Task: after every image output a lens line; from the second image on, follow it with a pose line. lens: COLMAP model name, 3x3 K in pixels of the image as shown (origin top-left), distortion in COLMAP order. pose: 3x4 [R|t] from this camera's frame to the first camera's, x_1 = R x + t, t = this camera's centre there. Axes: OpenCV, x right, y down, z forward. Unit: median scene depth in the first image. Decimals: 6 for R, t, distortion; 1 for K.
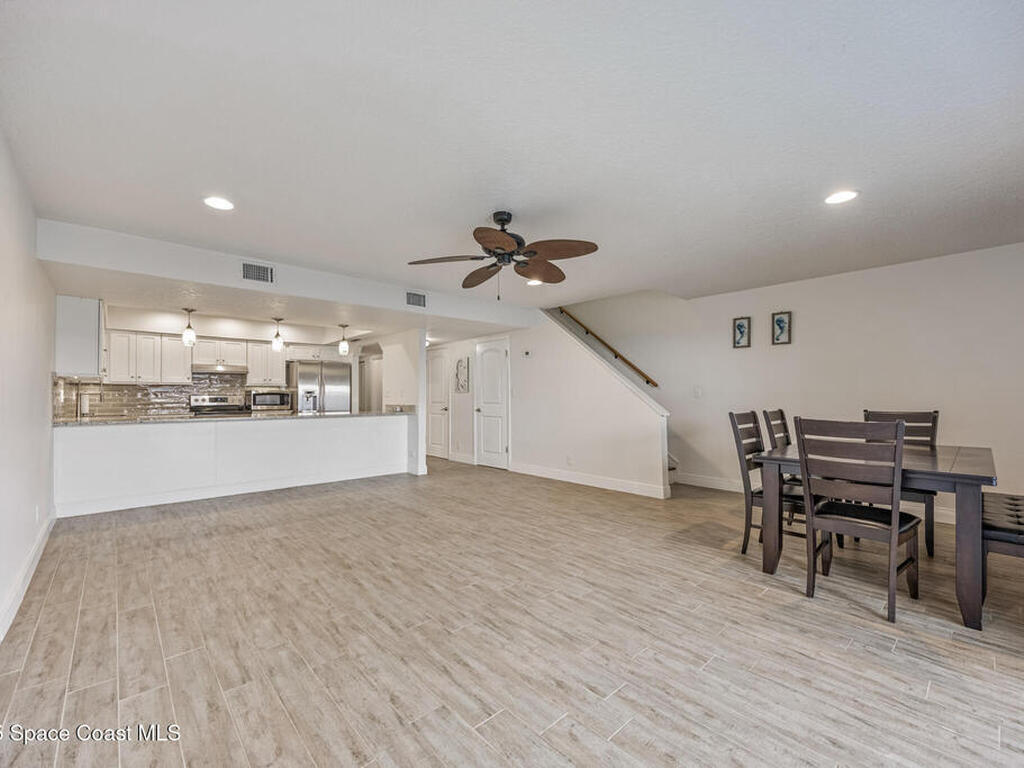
lens RADIAL K [[434.5, 0, 512.0], [0, 434.5, 384.0], [0, 0, 1]] dist [-0.001375, -0.000069]
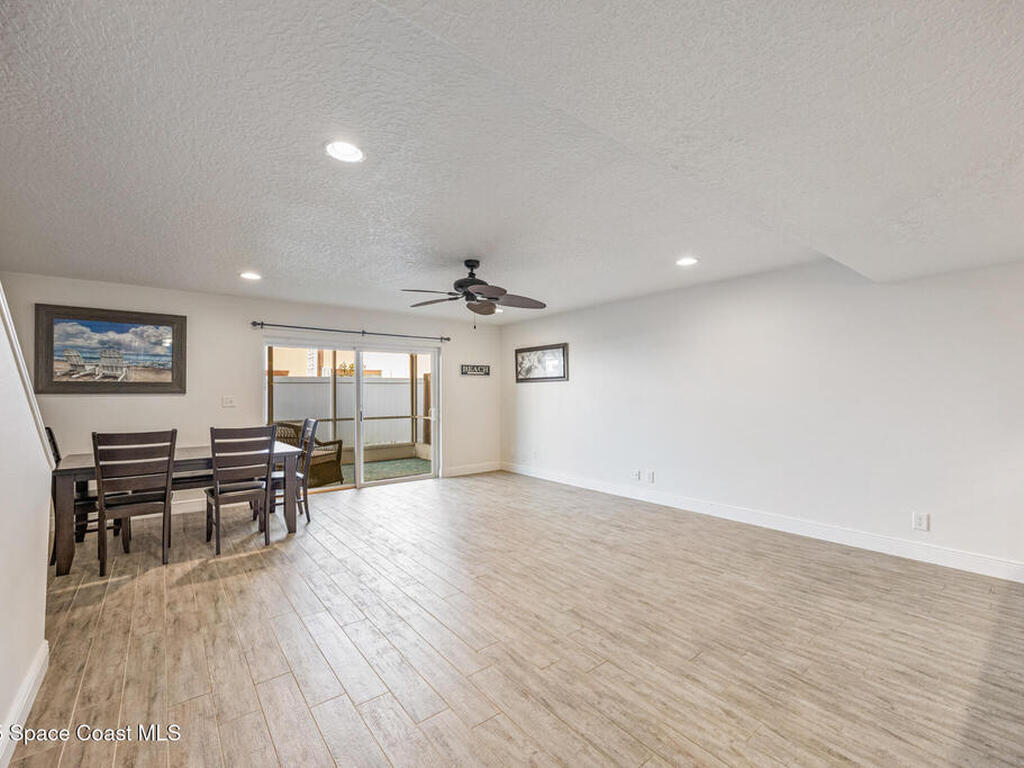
lens RADIAL K [[434.5, 0, 512.0], [0, 434.5, 384.0], [0, 0, 1]] dist [-0.001375, -0.000069]
pose [[-0.998183, 0.009113, 0.059566, -0.164771], [0.006271, 0.998841, -0.047722, 0.013201], [-0.059932, -0.047262, -0.997083, 1.778821]]
